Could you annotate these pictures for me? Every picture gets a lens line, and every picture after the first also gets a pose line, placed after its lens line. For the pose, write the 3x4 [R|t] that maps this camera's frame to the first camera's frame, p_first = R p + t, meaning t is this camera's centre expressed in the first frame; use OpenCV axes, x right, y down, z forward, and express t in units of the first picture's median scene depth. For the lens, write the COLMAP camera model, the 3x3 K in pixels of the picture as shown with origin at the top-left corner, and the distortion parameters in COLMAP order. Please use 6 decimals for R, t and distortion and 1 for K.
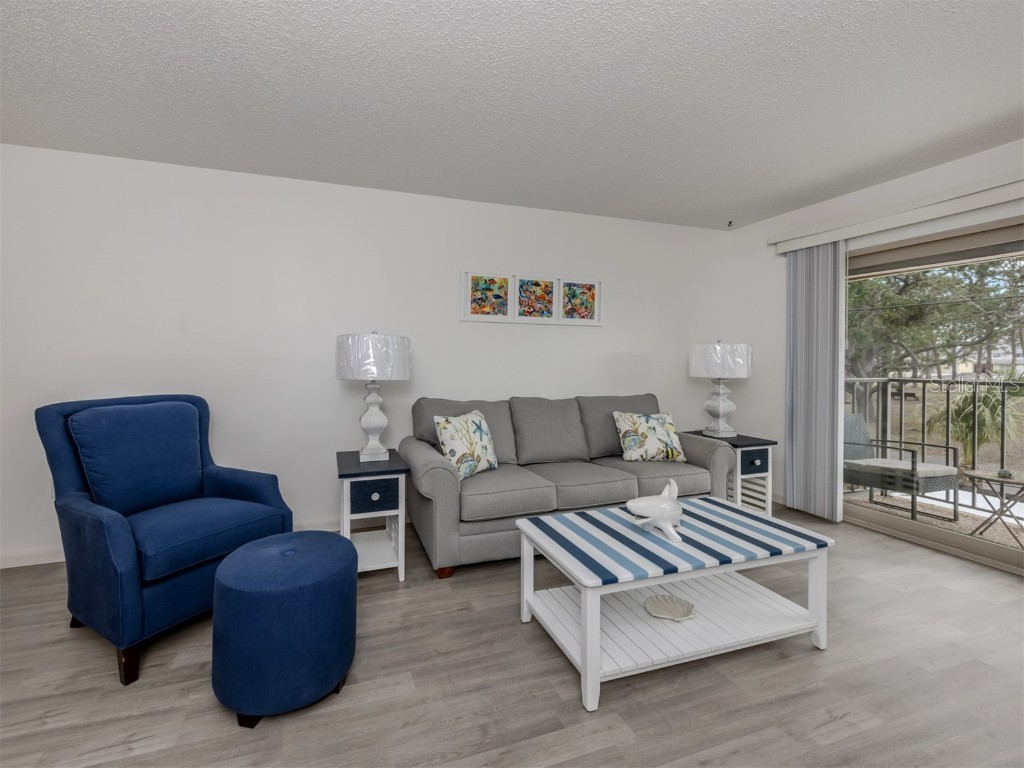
lens RADIAL K [[443.9, 0, 500.7], [0, 443.9, 370.6], [0, 0, 1]] dist [0.001233, 0.001433]
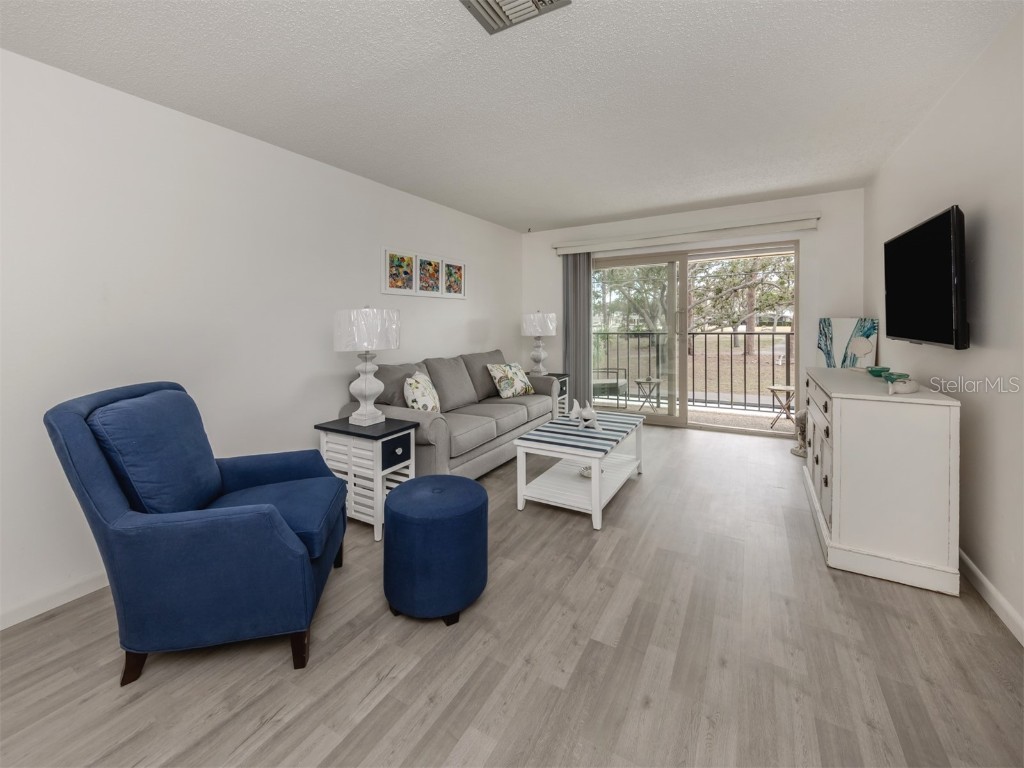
lens RADIAL K [[410.2, 0, 520.0], [0, 410.2, 332.1], [0, 0, 1]] dist [0.014776, -0.000247]
pose [[0.751404, -0.025099, 0.659365, -0.502085], [0.010978, 0.999614, 0.025540, -0.035283], [-0.659751, -0.011952, 0.751389, -0.013461]]
